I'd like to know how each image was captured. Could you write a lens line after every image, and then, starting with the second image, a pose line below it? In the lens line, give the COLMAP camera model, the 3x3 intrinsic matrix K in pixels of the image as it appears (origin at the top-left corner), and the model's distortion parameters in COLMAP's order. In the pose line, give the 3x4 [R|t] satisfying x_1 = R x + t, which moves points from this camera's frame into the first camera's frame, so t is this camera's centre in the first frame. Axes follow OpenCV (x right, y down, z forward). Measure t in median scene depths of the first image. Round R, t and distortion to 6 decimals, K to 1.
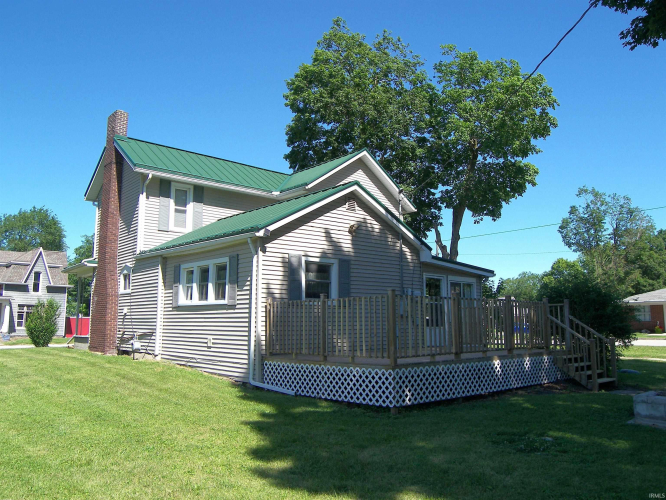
lens RADIAL K [[541.9, 0, 333.6], [0, 541.9, 248.1], [0, 0, 1]] dist [-0.072559, 0.015603]
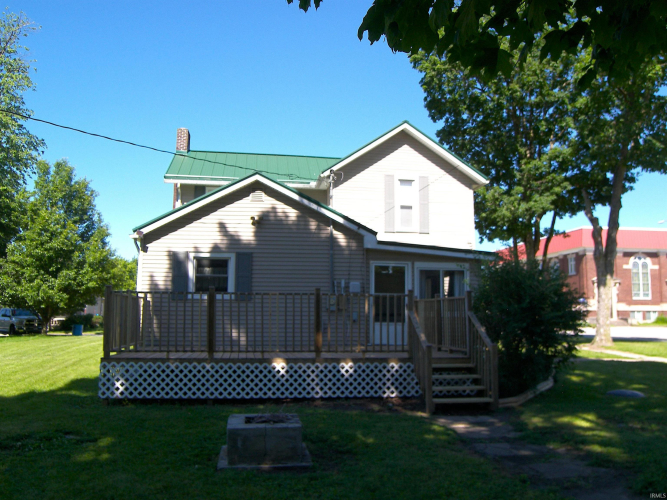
lens RADIAL K [[572.6, 0, 333.3], [0, 572.6, 252.6], [0, 0, 1]] dist [-0.096163, 0.005241]
pose [[0.827363, -0.054949, -0.558973, 0.750242], [0.071461, 0.997413, 0.007724, 0.025812], [0.557103, -0.046336, 0.829150, 0.247013]]
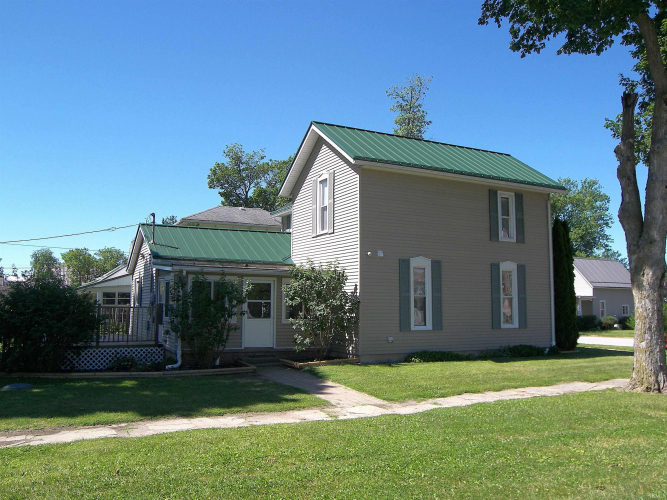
lens RADIAL K [[578.1, 0, 332.8], [0, 578.1, 251.8], [0, 0, 1]] dist [-0.087748, 0.014925]
pose [[-0.258975, -0.101158, -0.960572, 1.459601], [0.133750, 0.981164, -0.139387, 0.243864], [0.956579, -0.164574, -0.240567, 1.951934]]
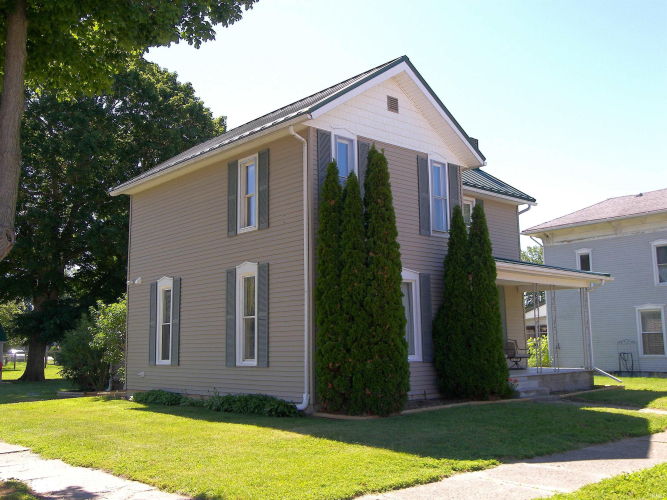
lens RADIAL K [[684.3, 0, 333.0], [0, 684.3, 251.3], [0, 0, 1]] dist [-0.038503, 0.000000]
pose [[-0.999823, 0.011547, -0.014850, -0.210462], [0.015260, 0.959493, -0.281320, 0.428234], [0.011001, -0.281497, -0.959499, 3.129665]]
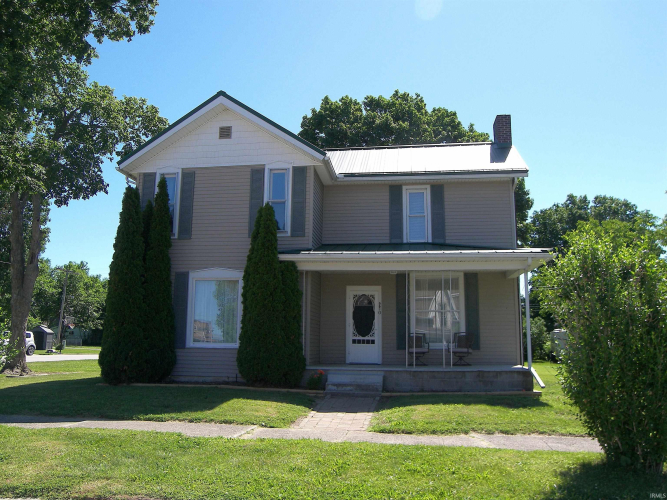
lens RADIAL K [[578.1, 0, 335.0], [0, 578.1, 250.1], [0, 0, 1]] dist [-0.087748, 0.014925]
pose [[-0.650505, 0.117419, 0.750371, -1.356510], [-0.123102, 0.958613, -0.256723, 0.363983], [-0.749460, -0.259371, -0.609128, 2.554456]]
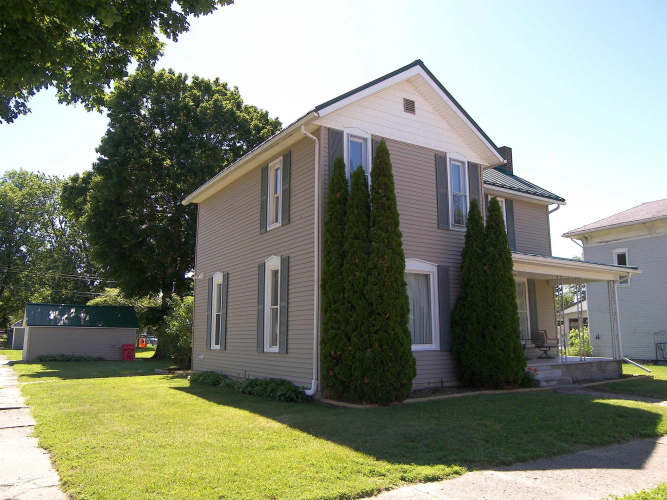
lens RADIAL K [[537.8, 0, 334.0], [0, 537.8, 248.3], [0, 0, 1]] dist [-0.095815, 0.052207]
pose [[-0.988107, 0.025821, 0.151587, -0.340651], [-0.021522, 0.952875, -0.302599, 0.400747], [-0.152257, -0.302262, -0.940986, 2.929875]]
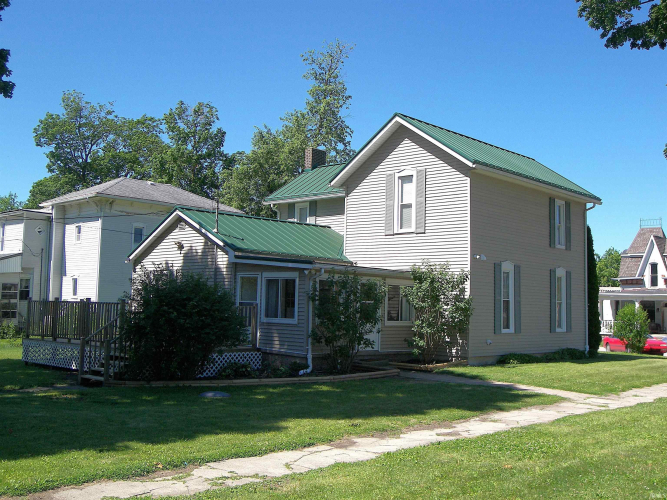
lens RADIAL K [[727.2, 0, 334.0], [0, 727.2, 249.3], [0, 0, 1]] dist [-0.014886, 0.000000]
pose [[0.083361, -0.087899, -0.992635, 1.798056], [0.125822, 0.989059, -0.077016, 0.147769], [0.988544, -0.118475, 0.093508, 1.250362]]
